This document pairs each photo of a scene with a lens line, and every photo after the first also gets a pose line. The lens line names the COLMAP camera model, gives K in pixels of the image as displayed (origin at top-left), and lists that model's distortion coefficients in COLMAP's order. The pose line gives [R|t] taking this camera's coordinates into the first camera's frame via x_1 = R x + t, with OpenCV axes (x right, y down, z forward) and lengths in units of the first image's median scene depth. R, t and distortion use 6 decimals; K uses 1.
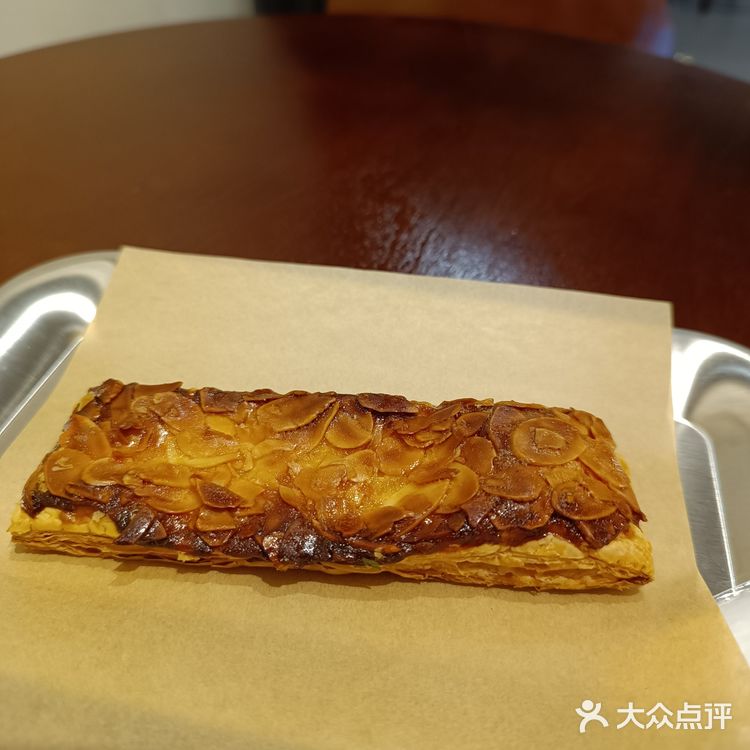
lens RADIAL K [[762.2, 0, 375.1], [0, 762.2, 375.5], [0, 0, 1]] dist [0.006401, 0.000000]
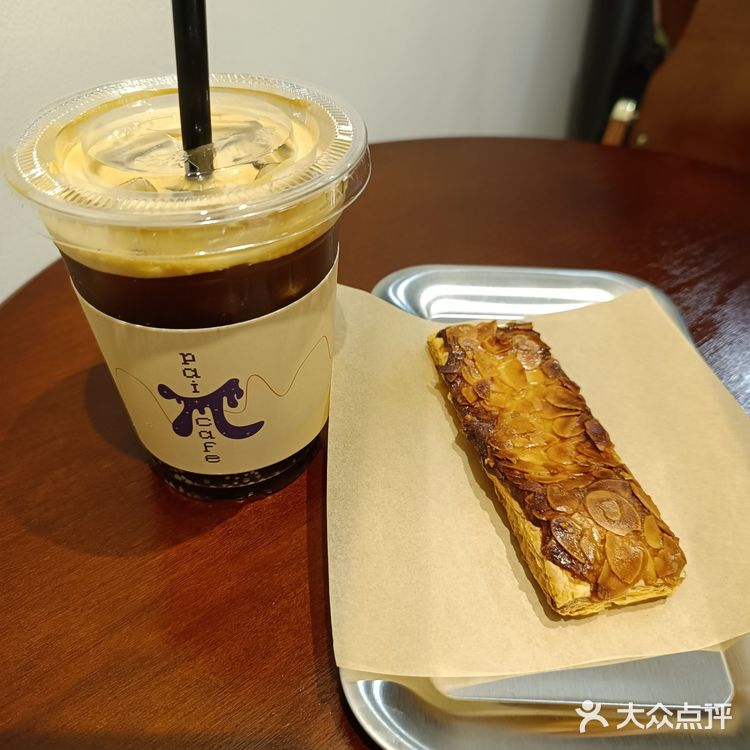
lens RADIAL K [[762.2, 0, 376.0], [0, 762.2, 375.2], [0, 0, 1]] dist [0.006401, 0.000000]
pose [[0.289110, 0.595312, -0.749679, 1.032279], [-0.616079, 0.715102, 0.330267, -0.297831], [0.732709, 0.366378, 0.573502, -0.226072]]
